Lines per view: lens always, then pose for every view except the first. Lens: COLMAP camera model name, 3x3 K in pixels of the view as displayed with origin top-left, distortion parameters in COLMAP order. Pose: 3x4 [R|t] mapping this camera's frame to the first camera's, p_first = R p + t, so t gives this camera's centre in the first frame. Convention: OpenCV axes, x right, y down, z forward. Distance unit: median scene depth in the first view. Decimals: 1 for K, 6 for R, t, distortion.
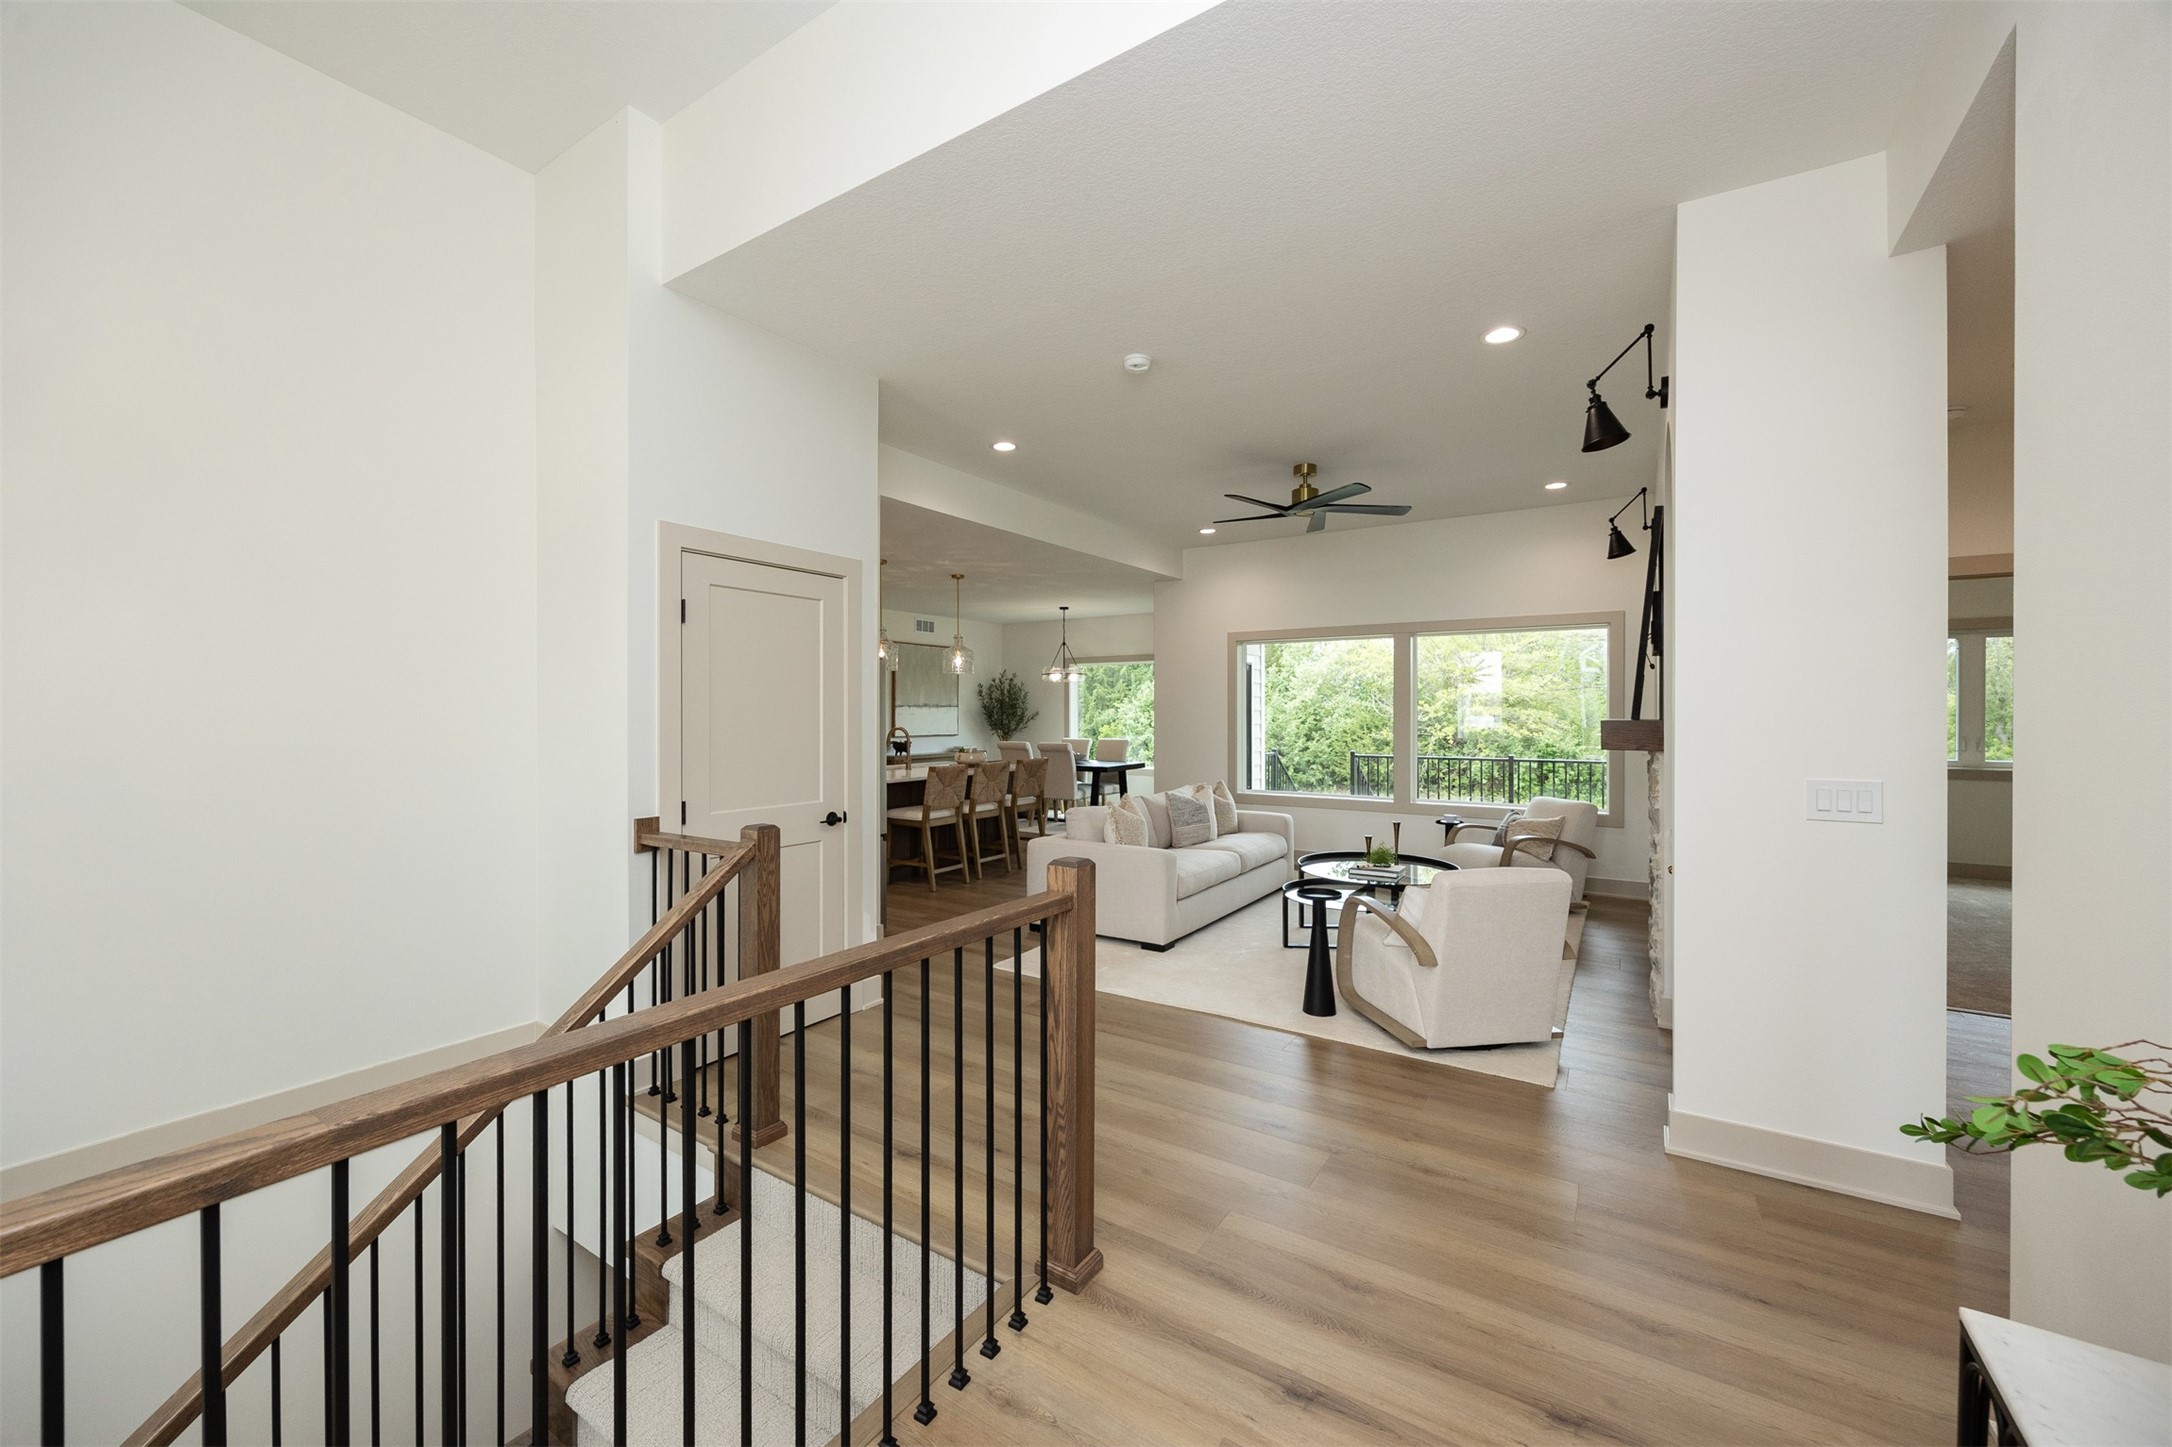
lens RADIAL K [[822.4, 0, 1090.1], [0, 822.4, 717.8], [0, 0, 1]] dist [-0.000597, -0.000023]
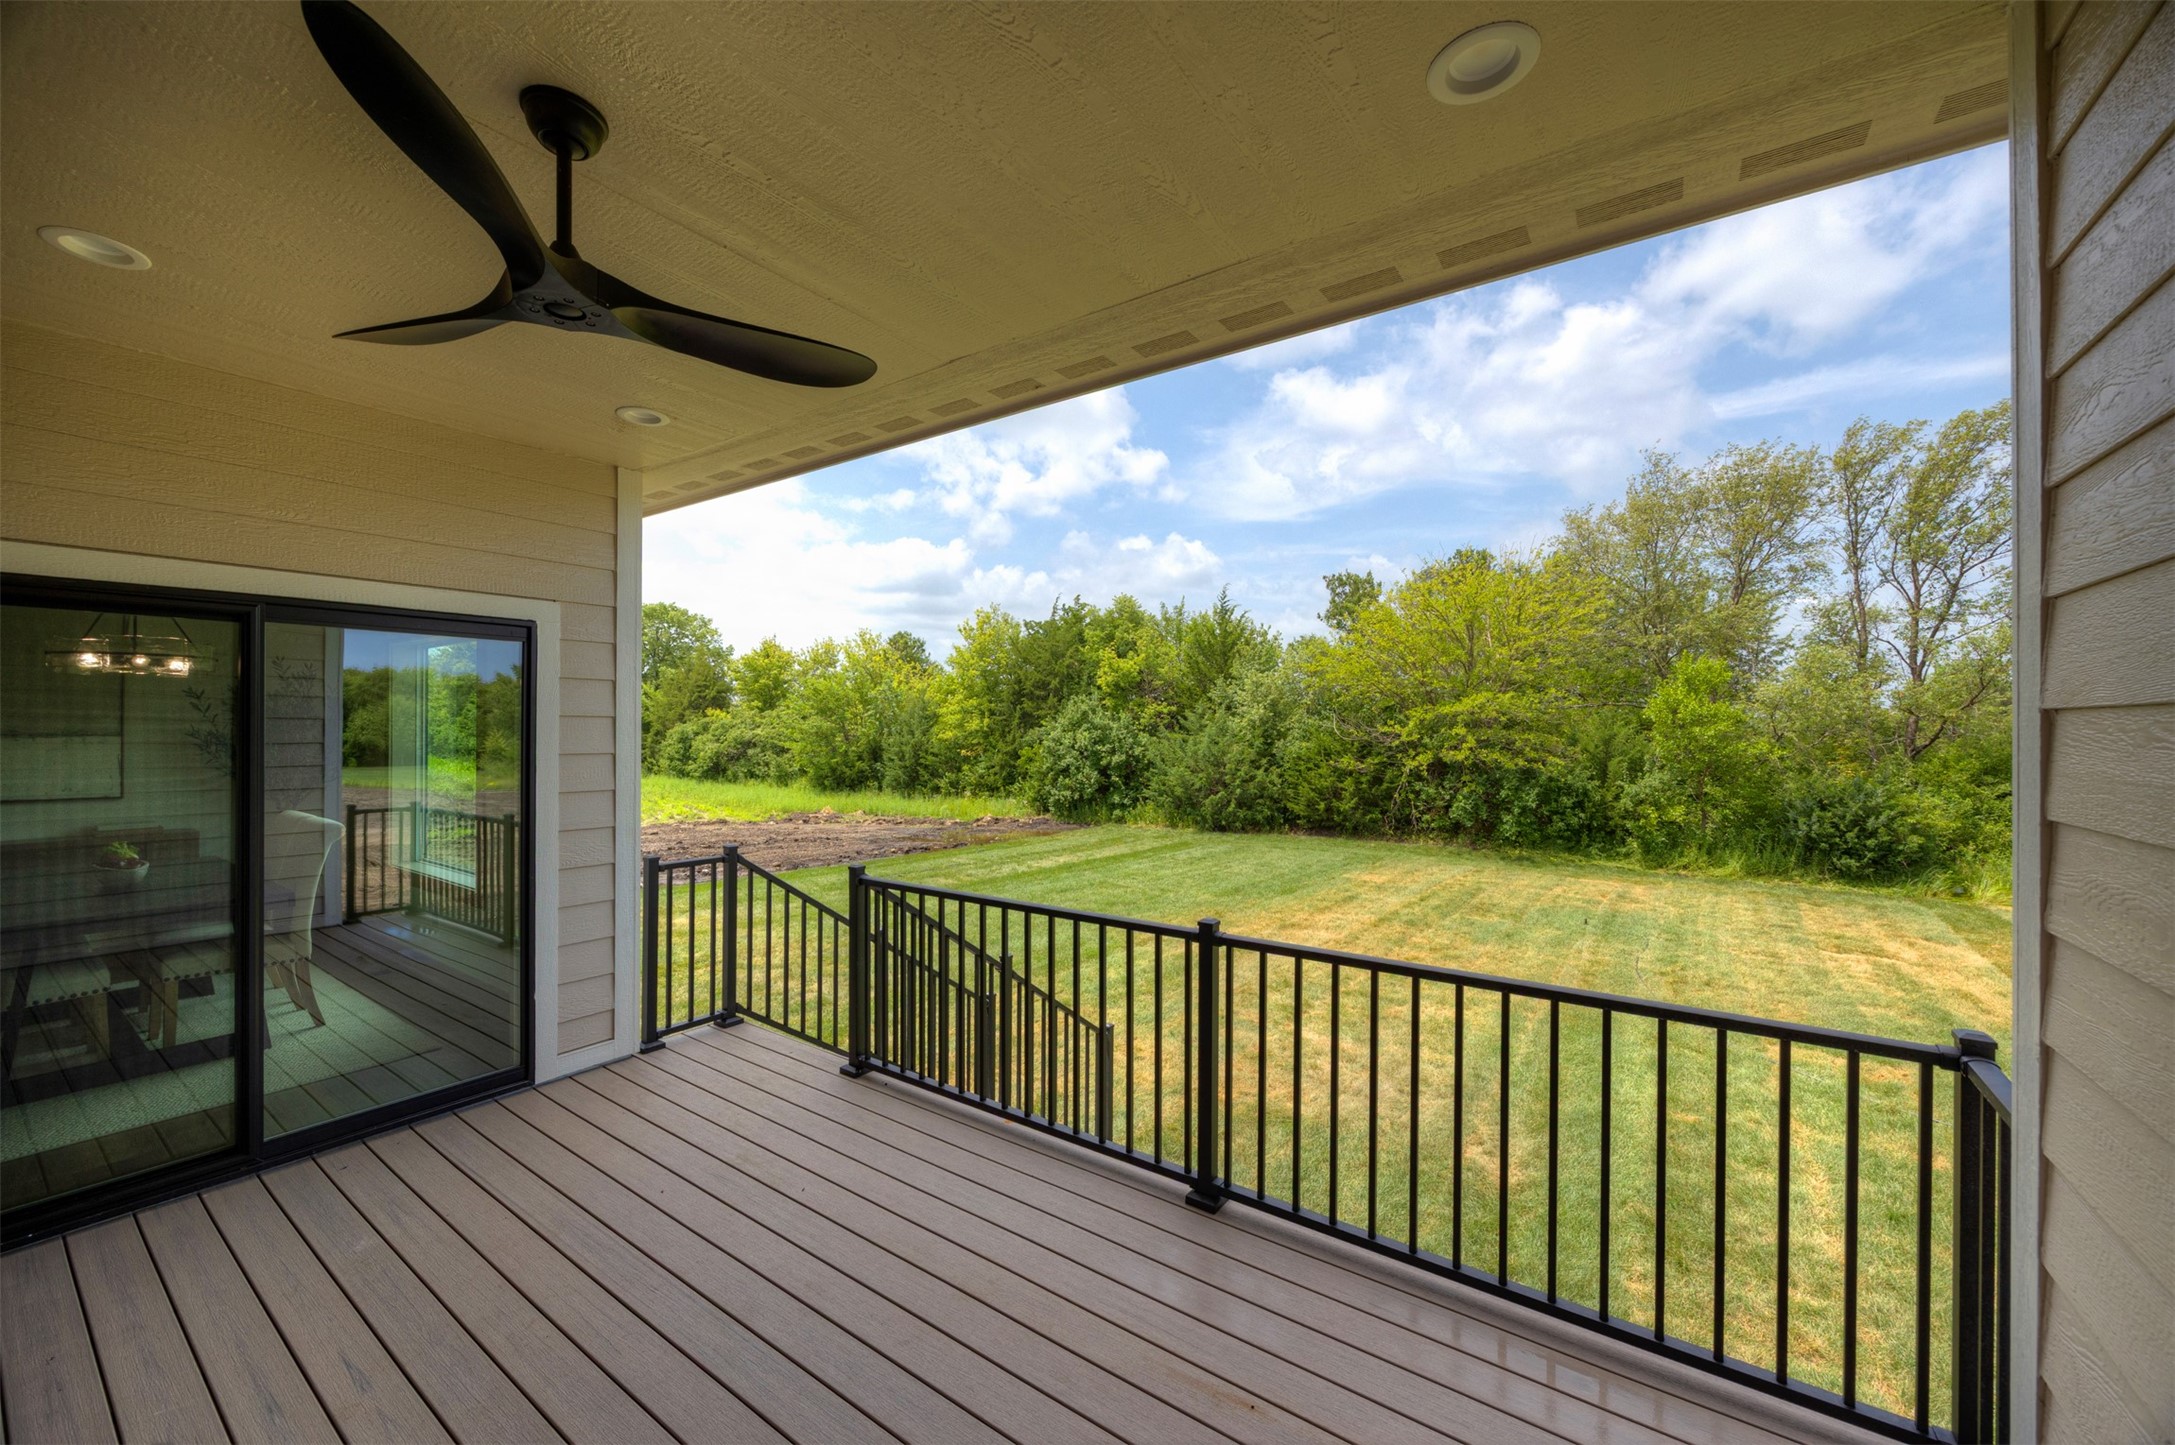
lens RADIAL K [[823.5, 0, 1092.7], [0, 823.5, 730.9], [0, 0, 1]] dist [-0.000597, -0.000023]
pose [[0.999729, 0.004723, -0.022784, 0.128607], [-0.004787, 0.999985, -0.002743, -0.006637], [0.022771, 0.002852, 0.999737, 0.195693]]
